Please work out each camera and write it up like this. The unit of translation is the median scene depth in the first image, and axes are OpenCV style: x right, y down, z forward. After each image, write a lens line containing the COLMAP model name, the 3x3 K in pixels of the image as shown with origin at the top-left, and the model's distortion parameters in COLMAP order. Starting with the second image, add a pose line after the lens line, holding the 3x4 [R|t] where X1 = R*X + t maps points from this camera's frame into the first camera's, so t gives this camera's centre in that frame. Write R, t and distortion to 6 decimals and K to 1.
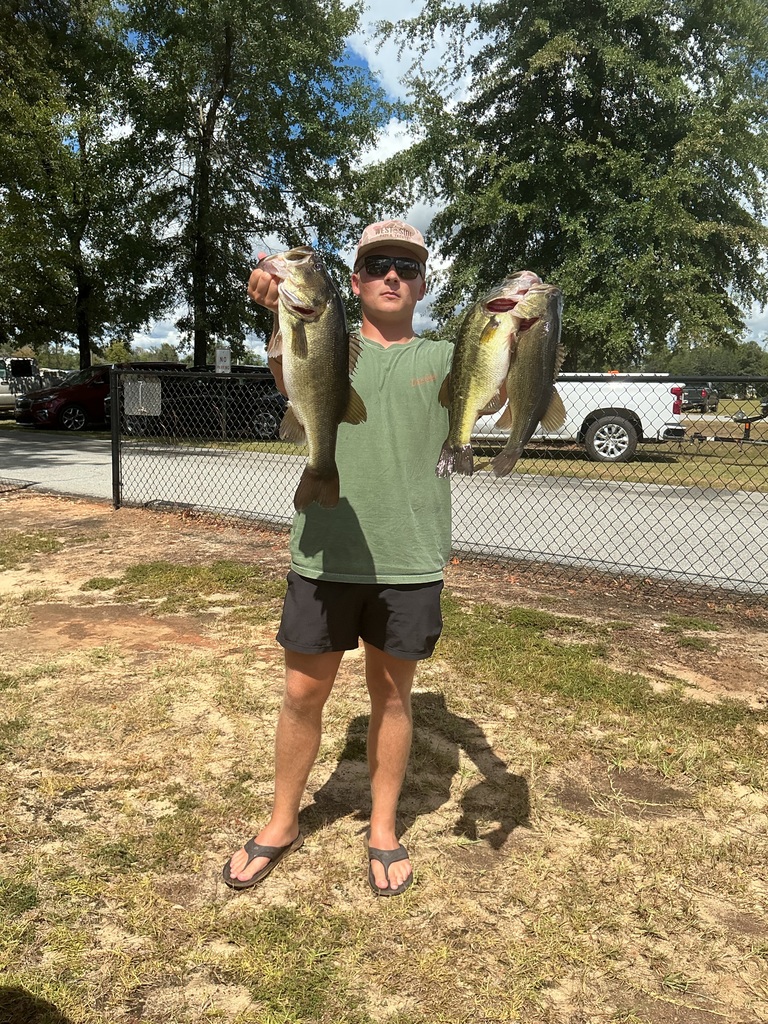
lens RADIAL K [[856.2, 0, 384.9], [0, 856.2, 509.0], [0, 0, 1]] dist [0.165077, -0.371608]
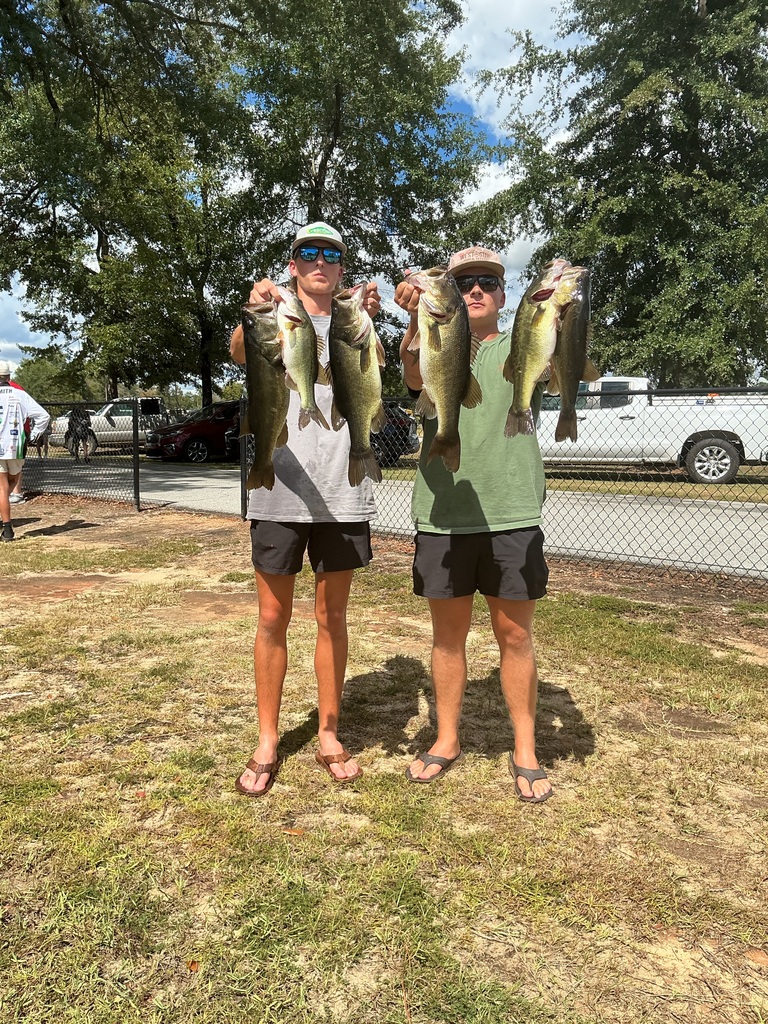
lens RADIAL K [[856.2, 0, 384.9], [0, 856.2, 509.0], [0, 0, 1]] dist [0.165077, -0.371608]
pose [[0.992645, -0.005686, -0.120928, 0.004974], [0.000865, 0.999204, -0.039885, 0.014929], [0.121058, 0.039487, 0.991860, -0.048961]]
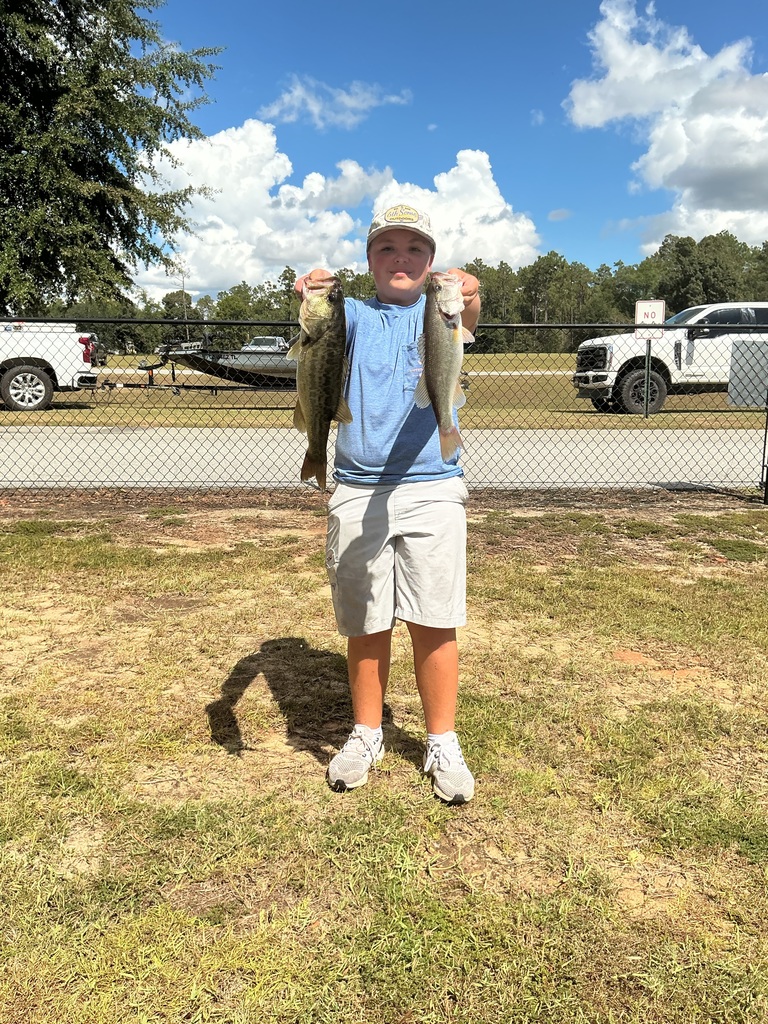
lens RADIAL K [[854.0, 0, 382.2], [0, 854.0, 511.5], [0, 0, 1]] dist [0.158390, -0.344306]
pose [[0.781071, -0.126630, 0.611468, -0.055899], [0.094356, 0.991913, 0.084889, 0.015891], [-0.617272, -0.008609, 0.786702, -0.064731]]
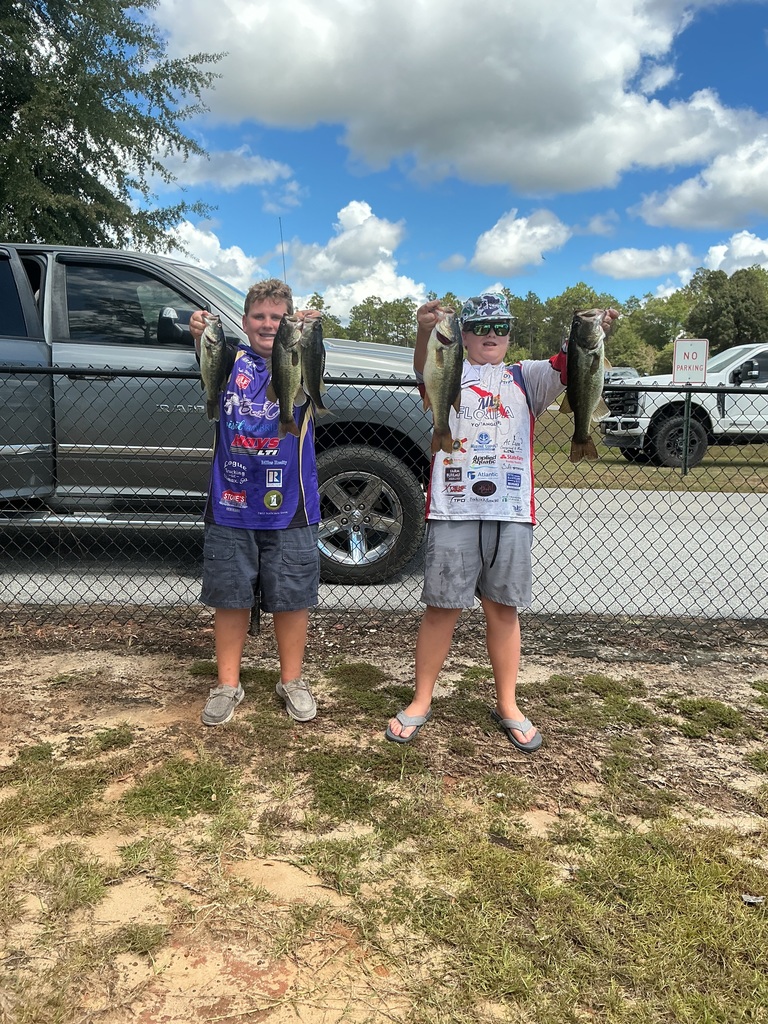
lens RADIAL K [[853.0, 0, 386.4], [0, 853.0, 510.4], [0, 0, 1]] dist [0.149290, -0.316763]
pose [[0.797713, -0.089193, 0.596405, 0.056849], [0.071816, 0.996014, 0.052898, -0.008291], [-0.598746, 0.000634, 0.800939, 0.024484]]
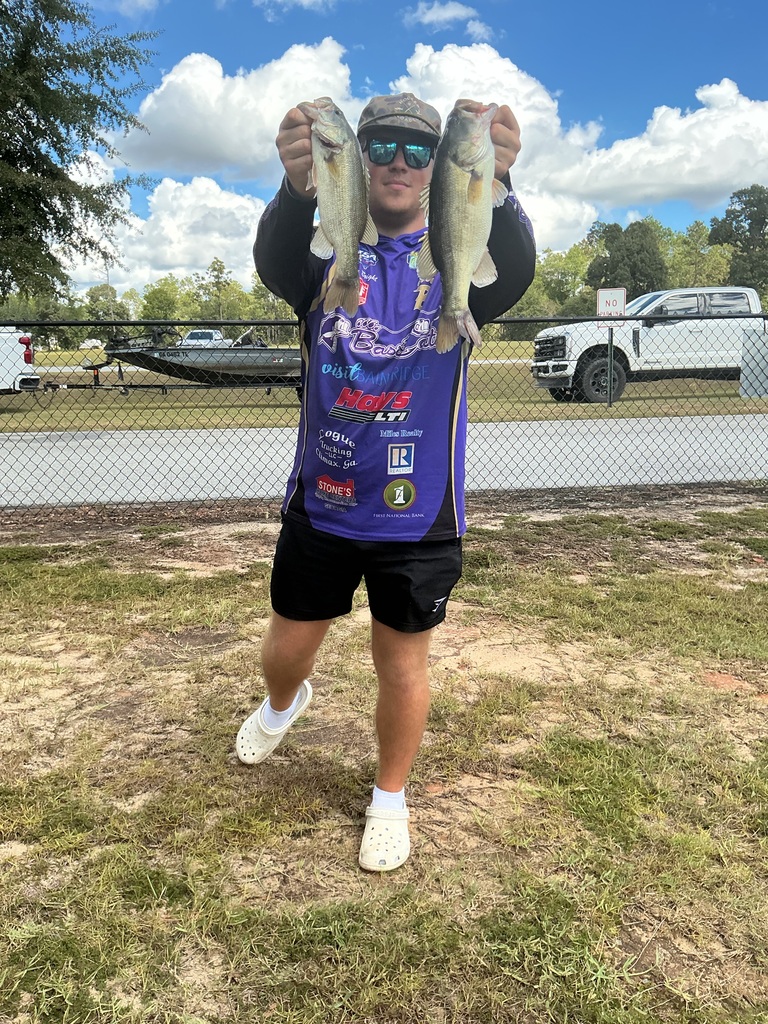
lens RADIAL K [[856.2, 0, 384.9], [0, 856.2, 509.0], [0, 0, 1]] dist [0.165077, -0.371608]
pose [[0.728372, -0.158714, 0.666546, -0.064272], [0.123245, 0.987284, 0.100409, 0.006691], [-0.674006, 0.009013, 0.738670, -0.026573]]
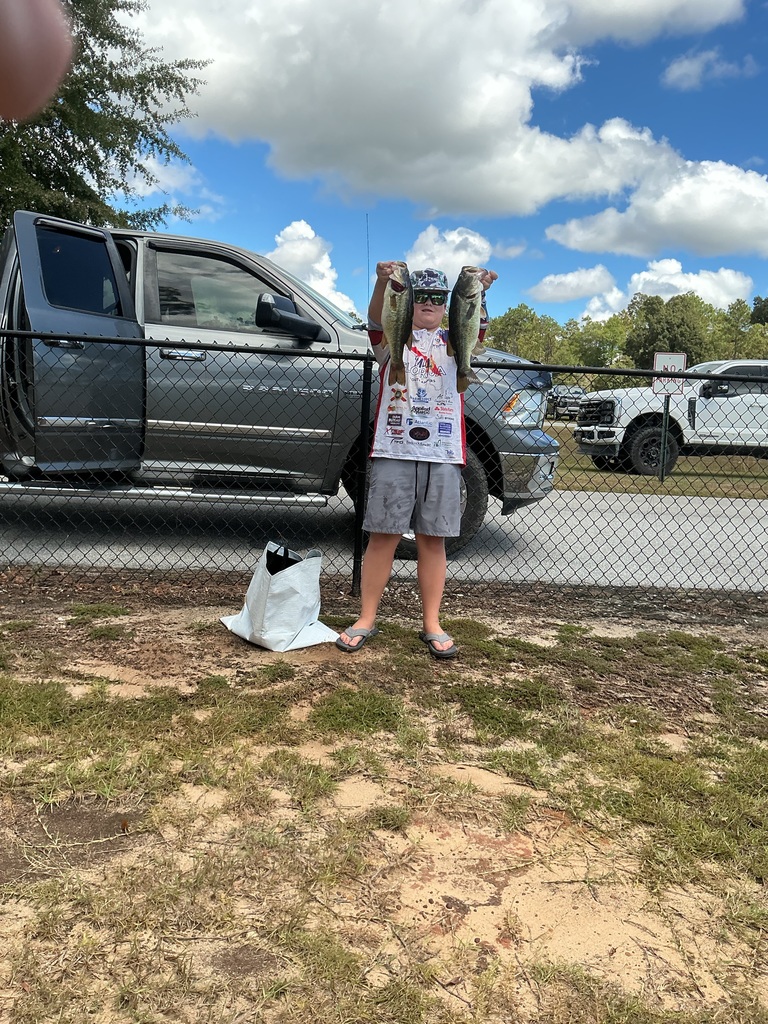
lens RADIAL K [[853.0, 0, 386.4], [0, 853.0, 510.4], [0, 0, 1]] dist [0.149290, -0.316763]
pose [[0.754345, -0.064763, 0.653276, -0.000212], [0.050463, 0.997898, 0.040657, 0.002063], [-0.654535, 0.002297, 0.756028, 0.039777]]
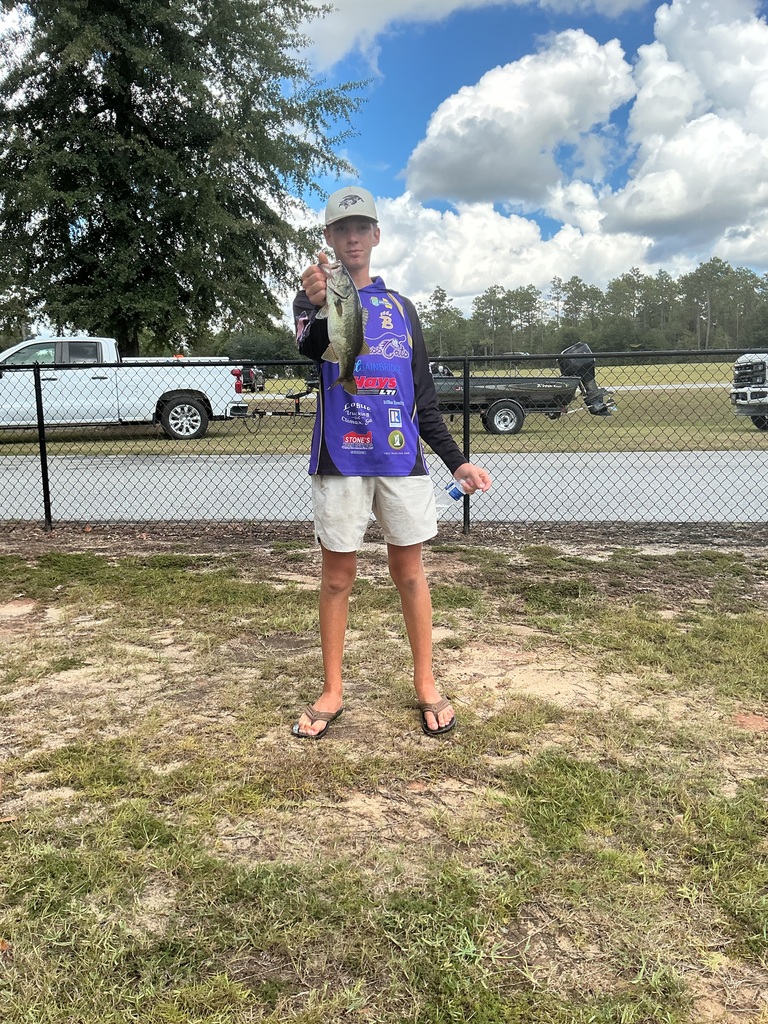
lens RADIAL K [[854.0, 0, 382.2], [0, 854.0, 511.5], [0, 0, 1]] dist [0.158390, -0.344306]
pose [[0.875775, -0.114115, 0.469037, -0.041964], [0.103602, 0.993447, 0.048259, 0.008935], [-0.471471, 0.006330, 0.881859, -0.070648]]
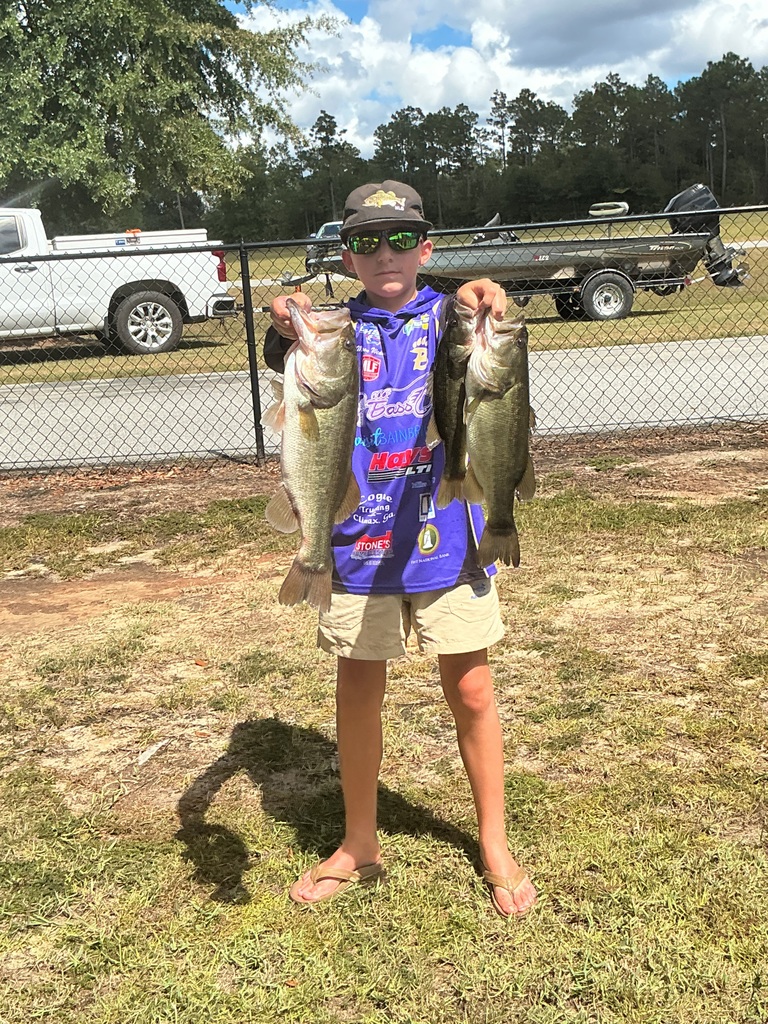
lens RADIAL K [[1289.3, 0, 384.0], [0, 1289.3, 512.0], [0, 0, 1]] dist [0.187246, -0.441286]
pose [[0.812727, -0.192211, 0.550027, -0.221432], [0.161987, 0.981341, 0.103582, -0.003893], [-0.559674, 0.004913, 0.828698, -0.040528]]
